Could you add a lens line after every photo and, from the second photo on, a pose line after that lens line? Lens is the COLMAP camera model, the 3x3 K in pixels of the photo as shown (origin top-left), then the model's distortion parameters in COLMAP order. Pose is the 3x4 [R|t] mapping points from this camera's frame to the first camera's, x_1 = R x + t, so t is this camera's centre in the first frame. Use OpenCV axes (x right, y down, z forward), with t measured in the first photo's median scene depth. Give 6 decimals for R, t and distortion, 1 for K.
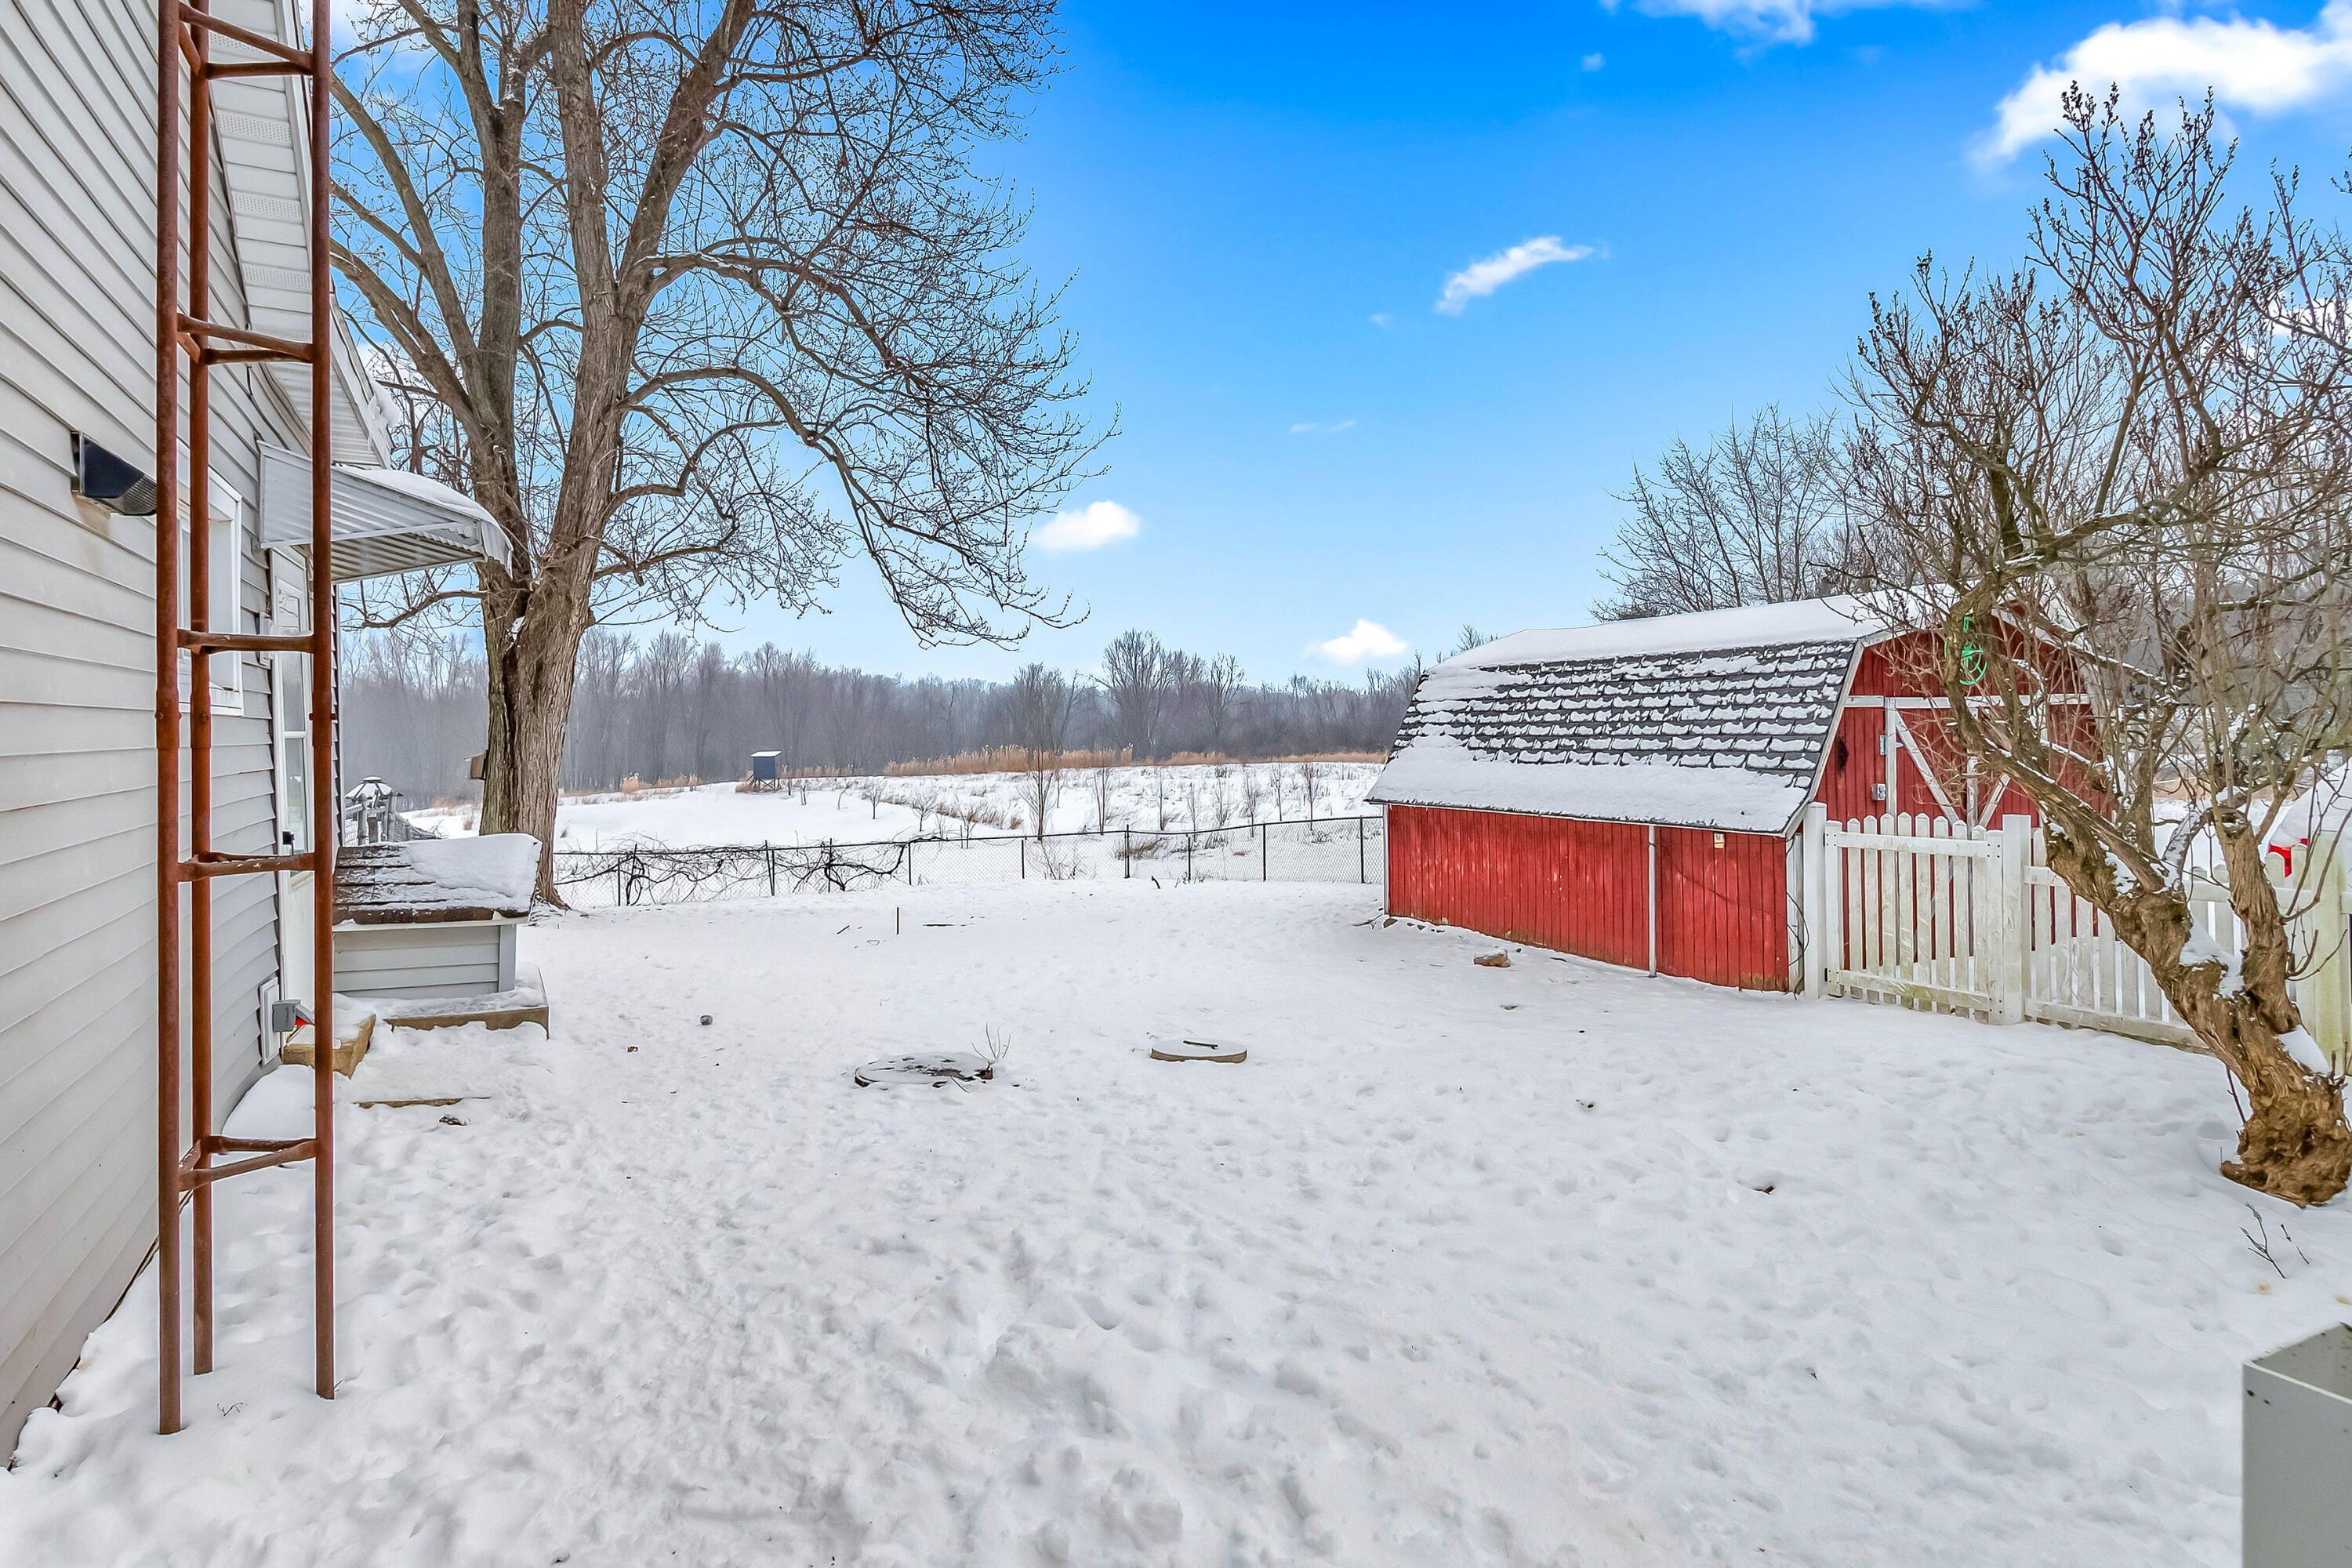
lens RADIAL K [[1319.3, 0, 1169.7], [0, 1319.3, 738.3], [0, 0, 1]] dist [0.000475, 0.000490]
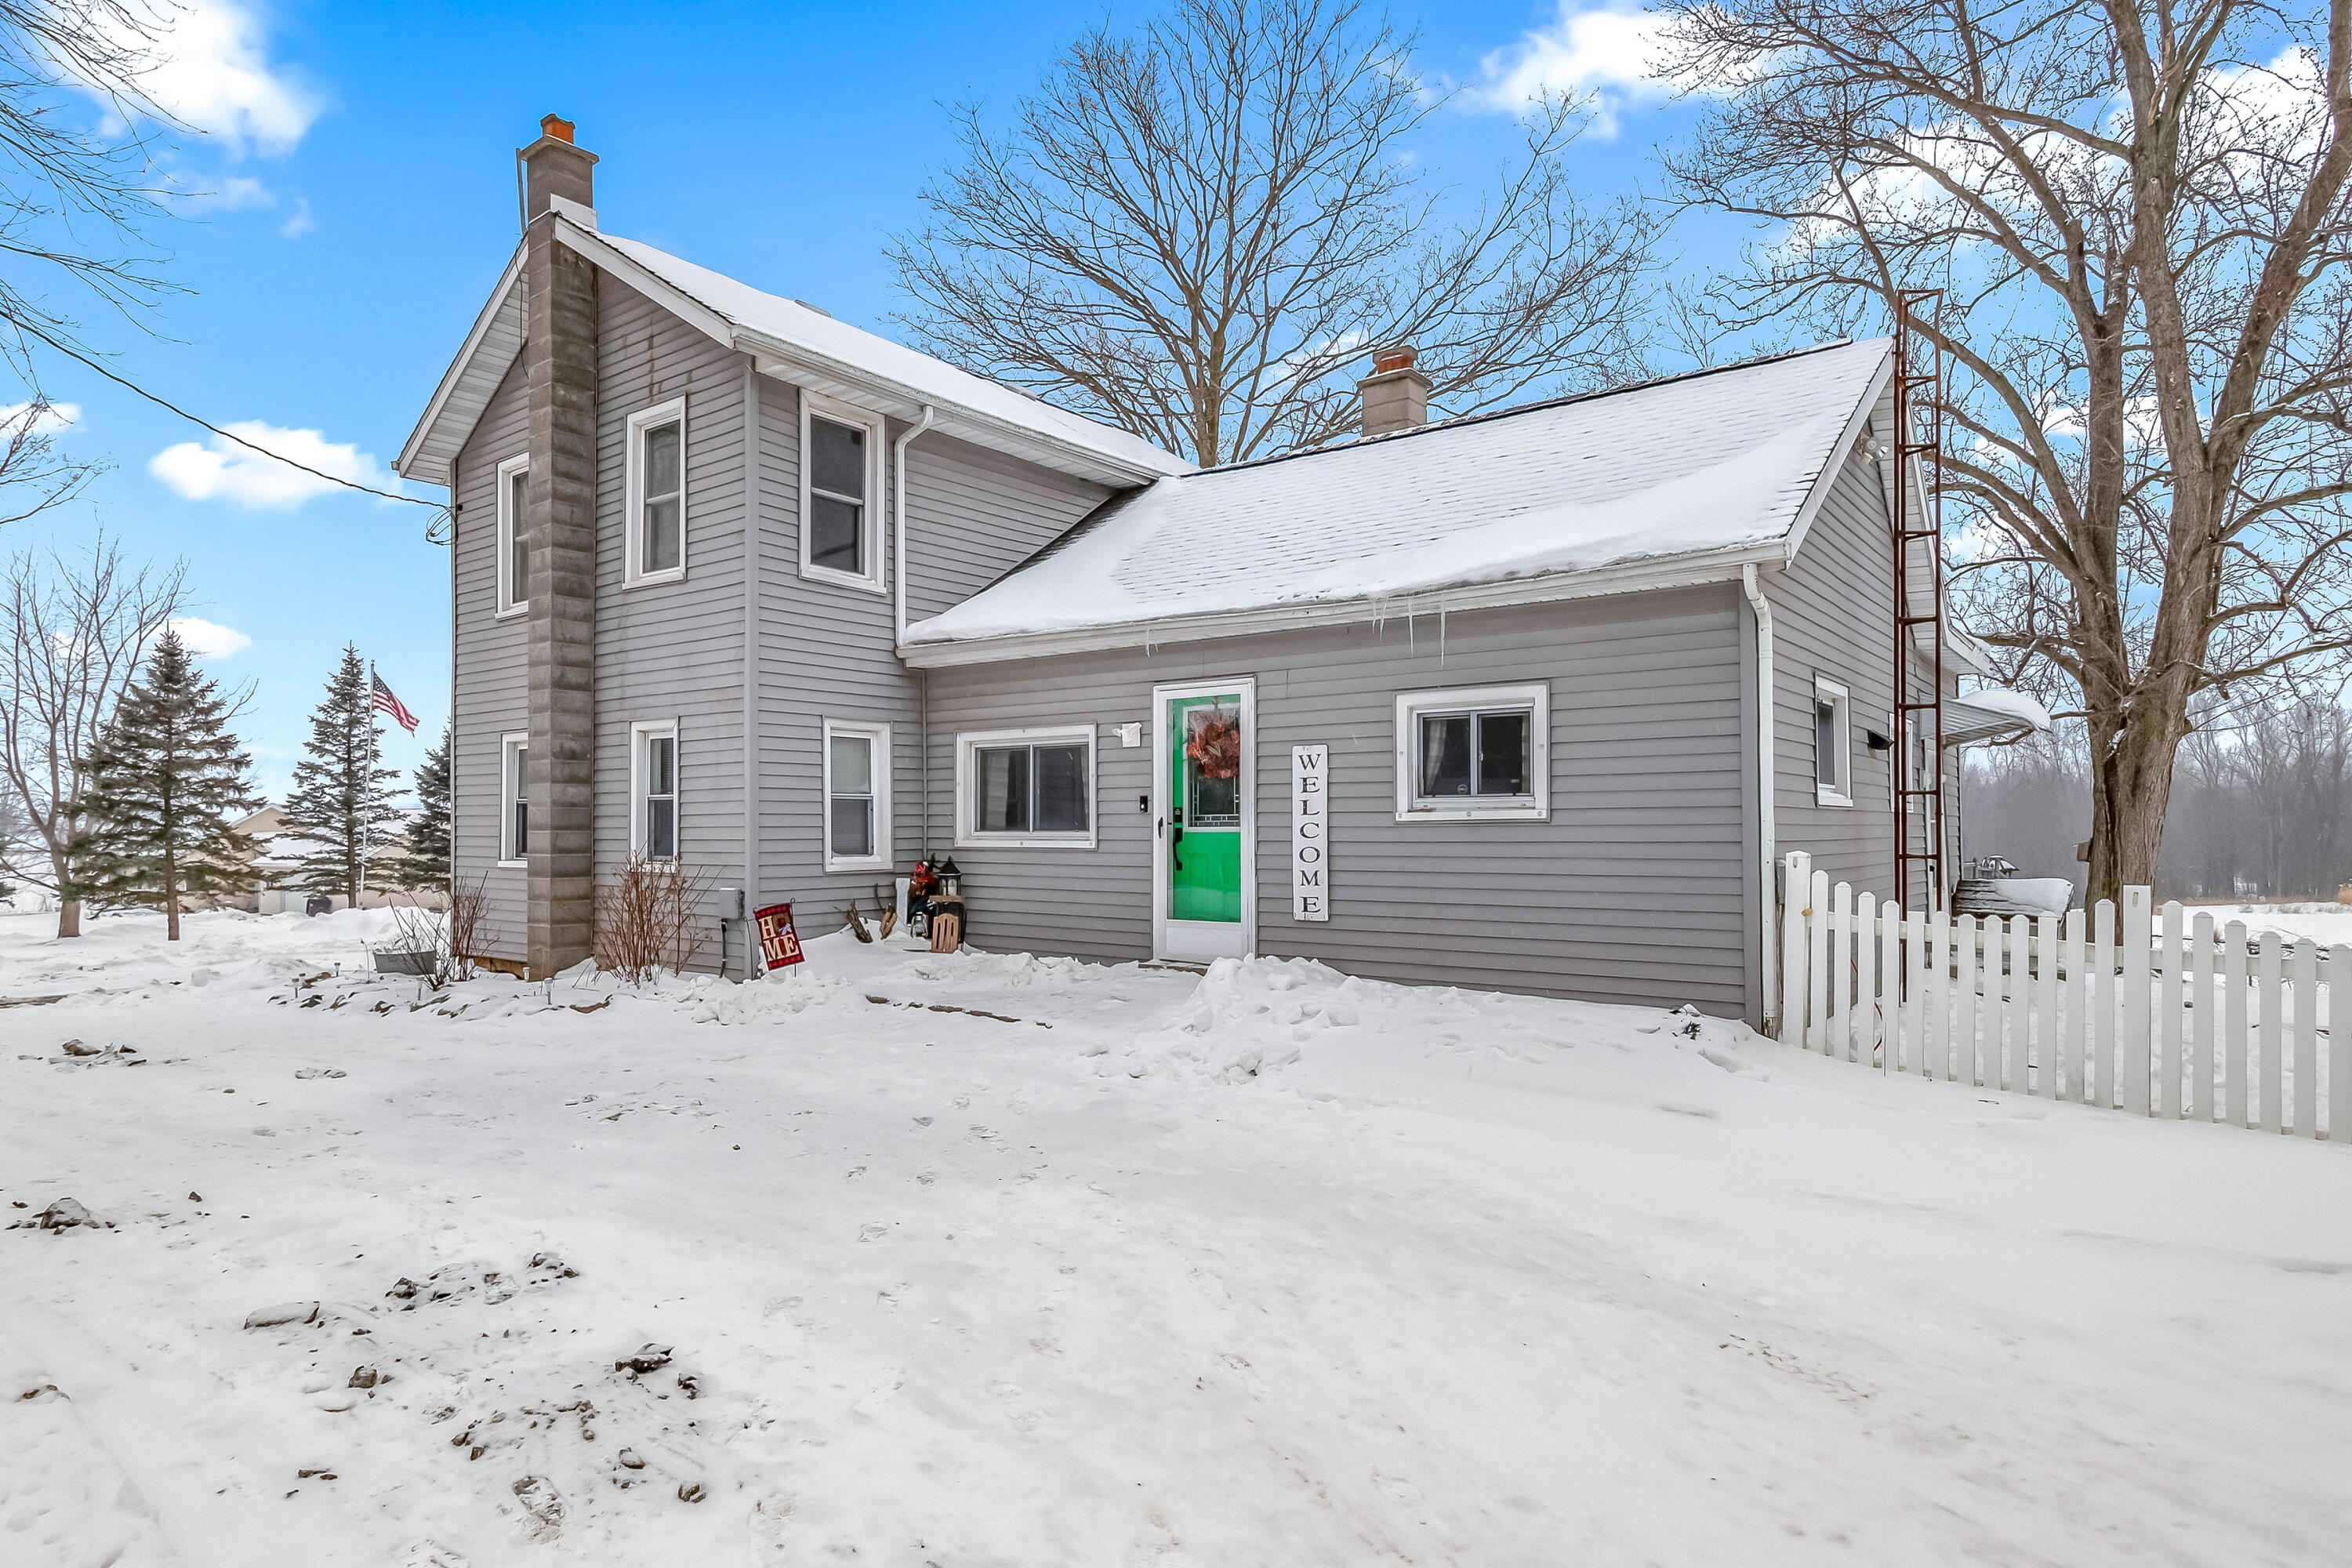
lens RADIAL K [[1303.1, 0, 1176.0], [0, 1303.1, 784.0], [0, 0, 1]] dist [0.004228, 0.001537]
pose [[0.436138, -0.019425, -0.899670, 0.213885], [-0.013315, 0.999518, -0.028035, 0.004027], [0.899781, 0.024206, 0.435669, -0.312620]]
